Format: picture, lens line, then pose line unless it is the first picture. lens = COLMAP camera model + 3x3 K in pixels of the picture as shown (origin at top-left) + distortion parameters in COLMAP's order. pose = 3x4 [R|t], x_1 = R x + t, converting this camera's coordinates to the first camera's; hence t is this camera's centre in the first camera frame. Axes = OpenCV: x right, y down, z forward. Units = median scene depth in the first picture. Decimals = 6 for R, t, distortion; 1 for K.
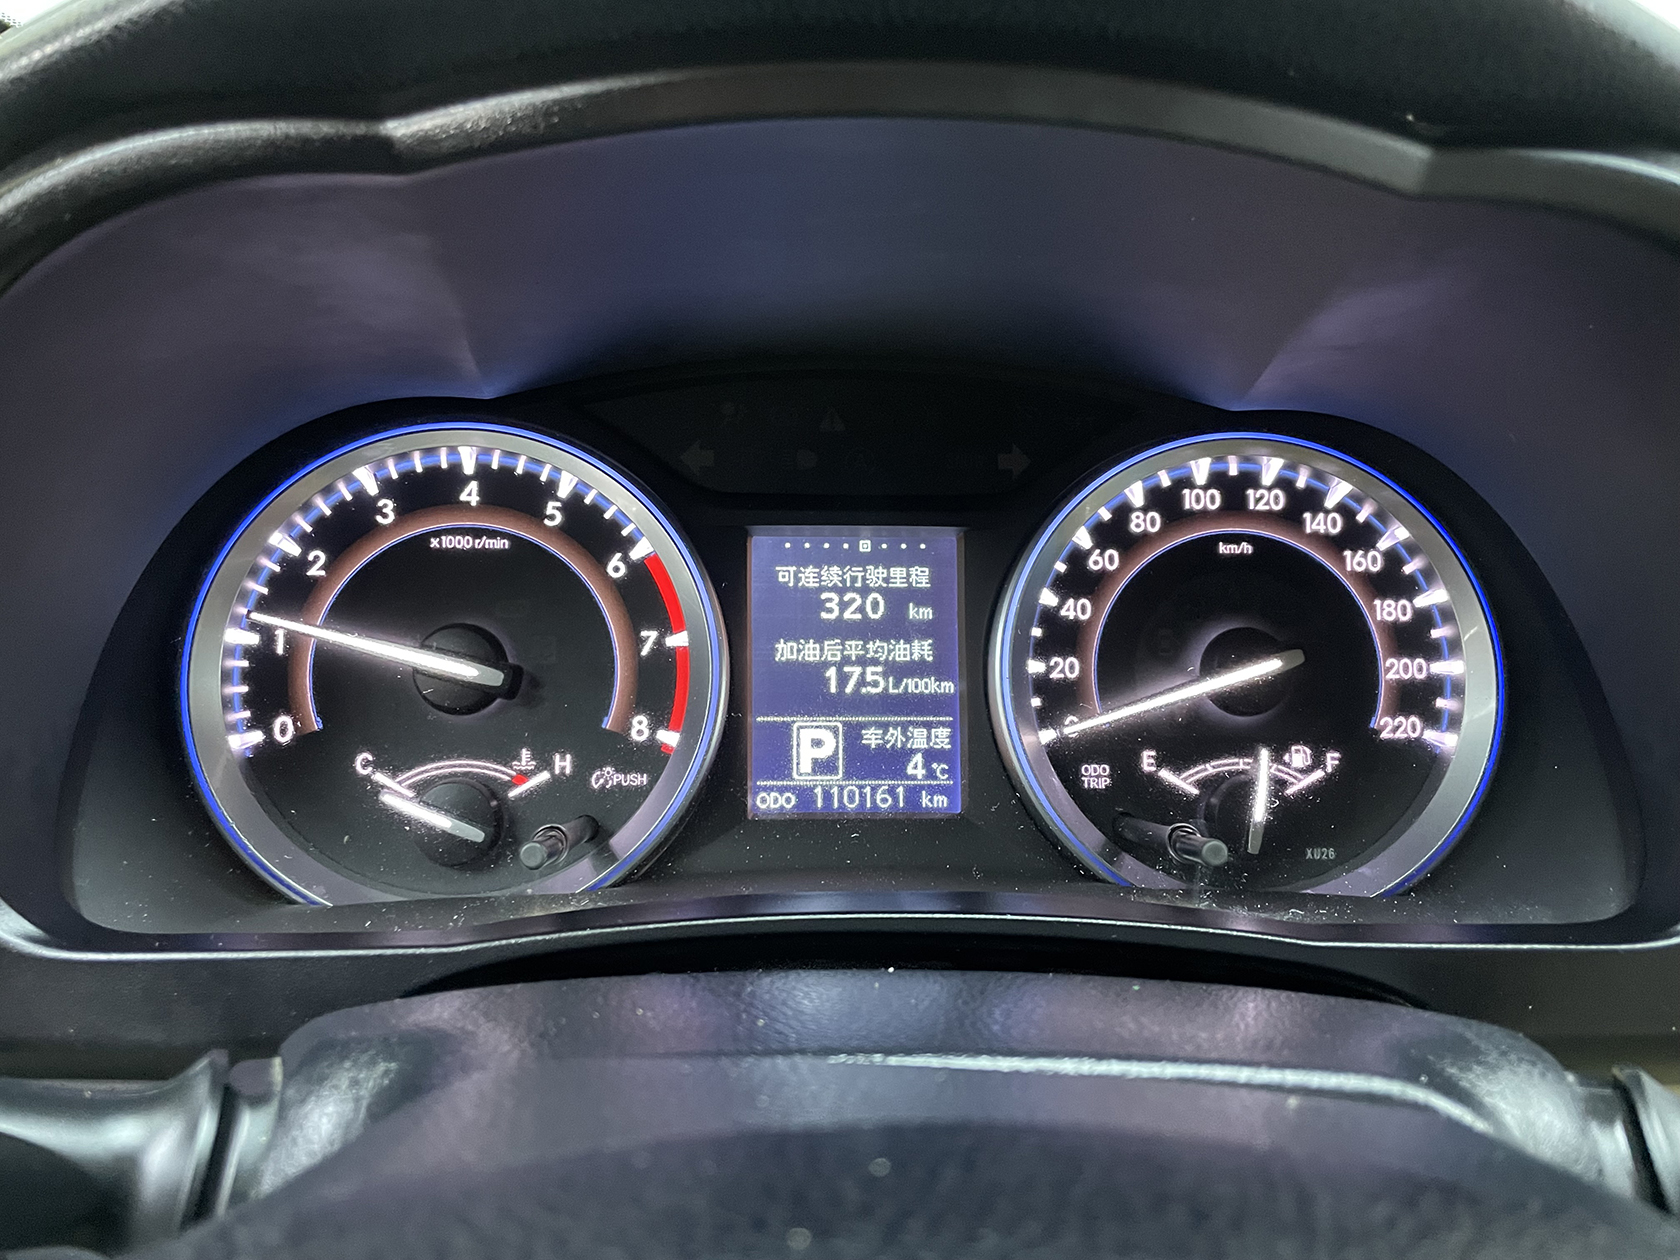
lens RADIAL K [[1276.7, 0, 837.4], [0, 1276.7, 645.6], [0, 0, 1]] dist [0.091834, -0.124753]
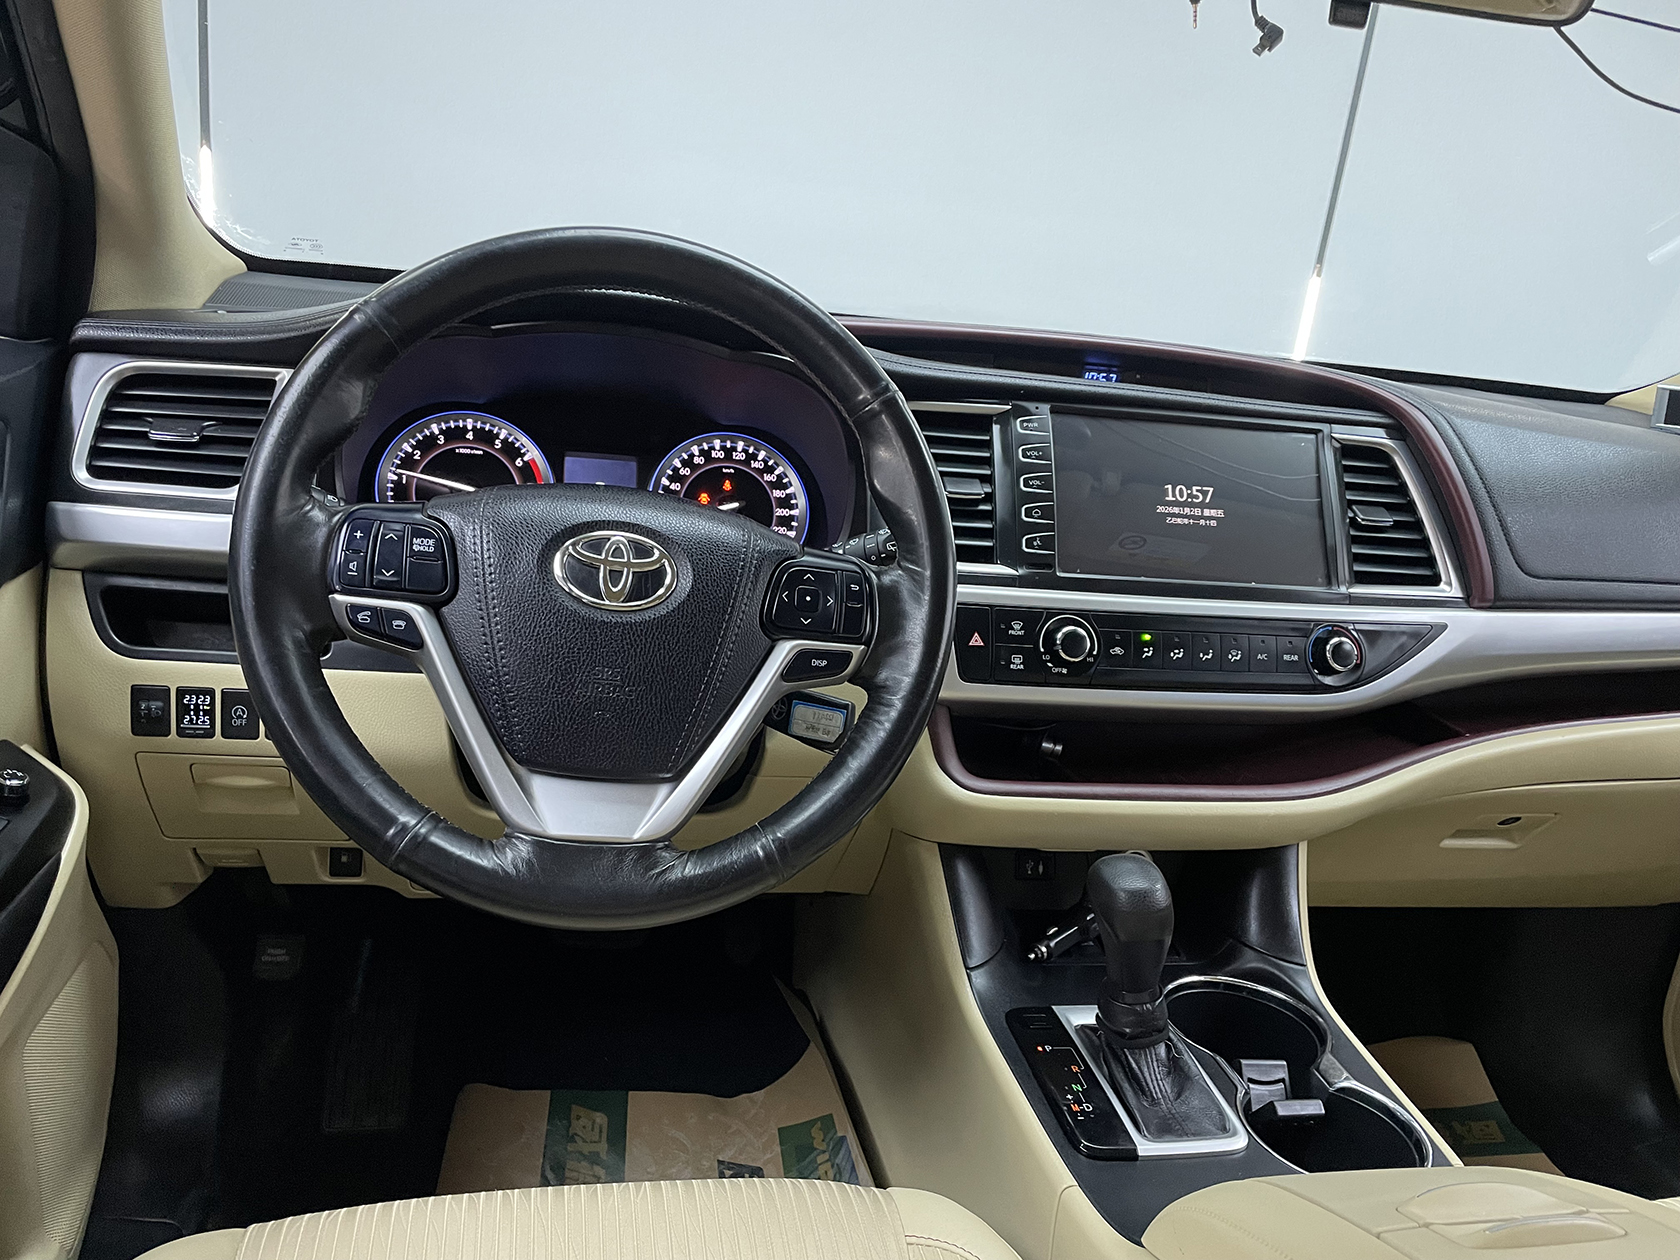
lens RADIAL K [[1276.7, 0, 834.0], [0, 1276.7, 652.0], [0, 0, 1]] dist [0.091834, -0.124753]
pose [[0.986491, 0.028695, 0.161285, 0.082086], [-0.011965, 0.994530, -0.103760, 0.683074], [-0.163380, 0.100428, 0.981438, -2.029953]]
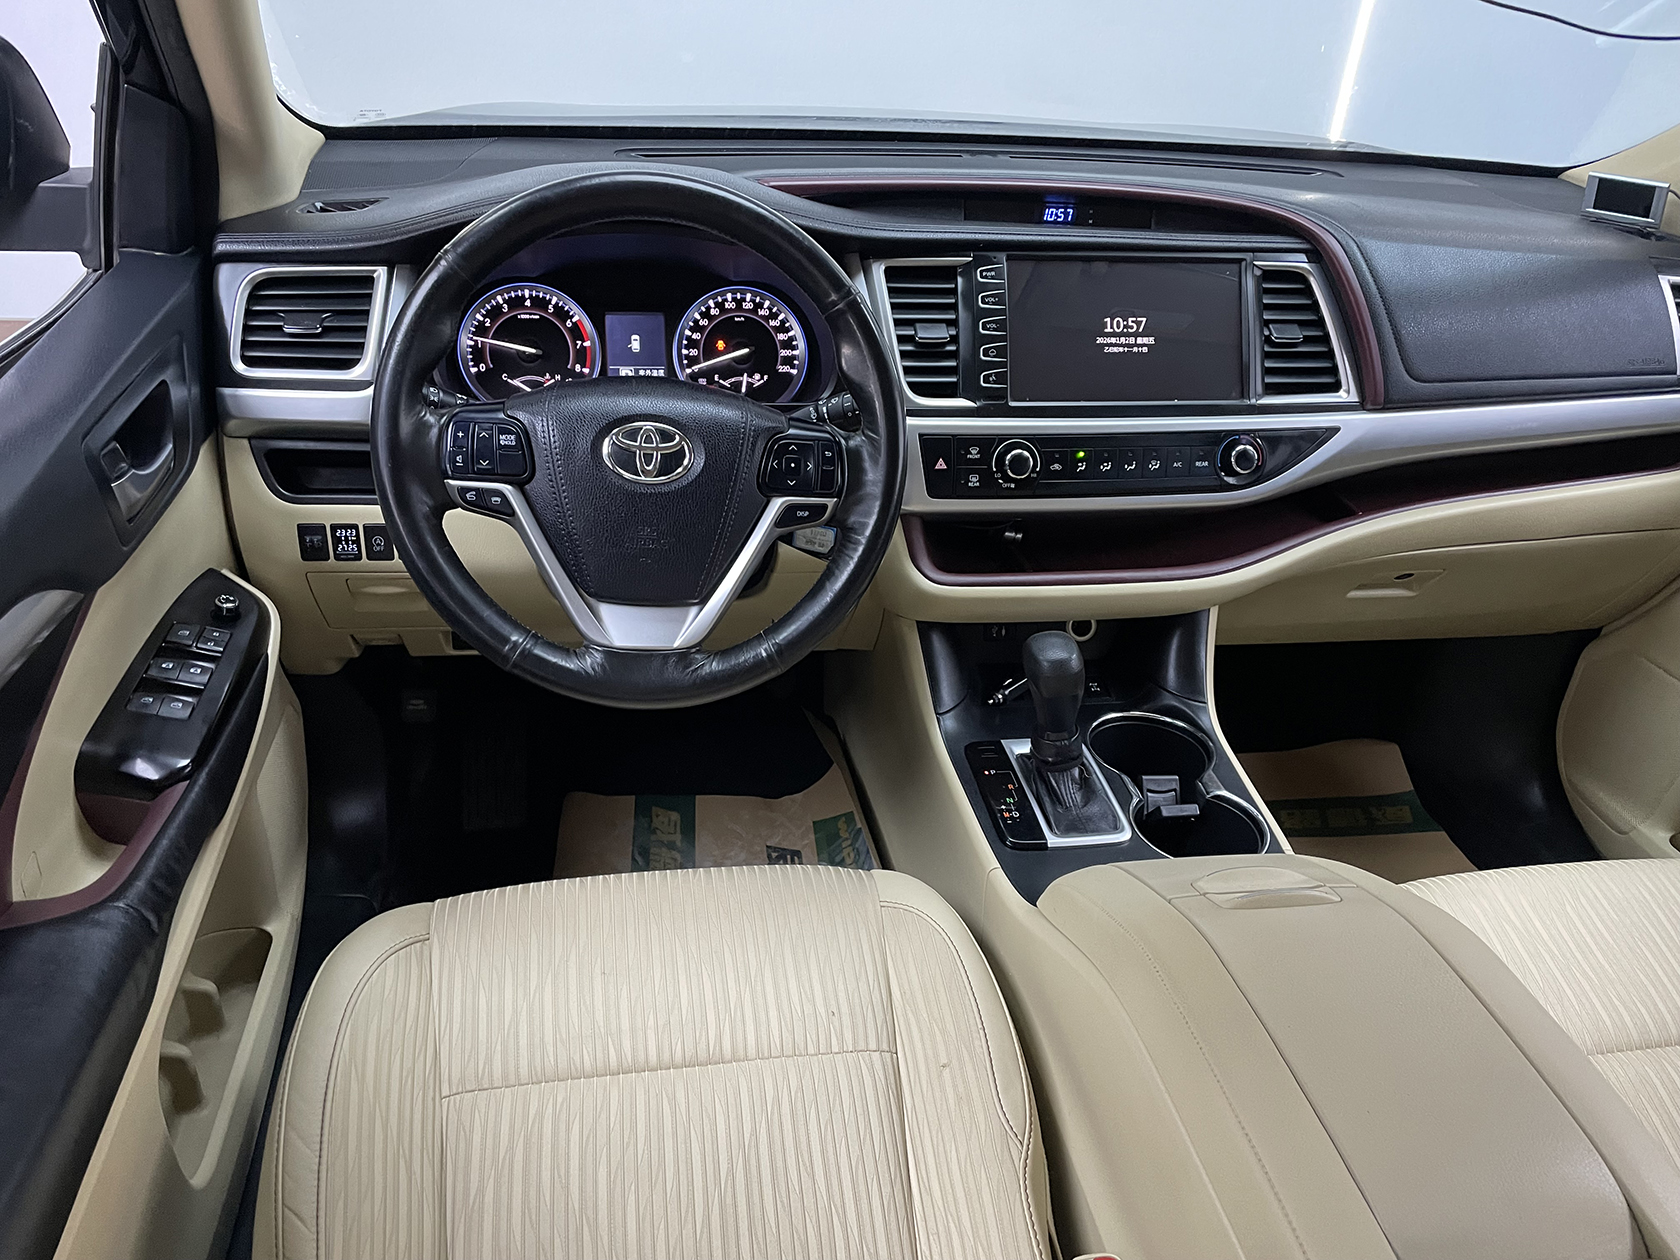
lens RADIAL K [[1276.7, 0, 828.2], [0, 1276.7, 651.7], [0, 0, 1]] dist [0.091834, -0.124753]
pose [[0.994041, -0.031169, 0.104453, 0.152271], [0.017027, 0.990883, 0.133641, 0.391015], [-0.107666, -0.131067, 0.985510, -2.850605]]
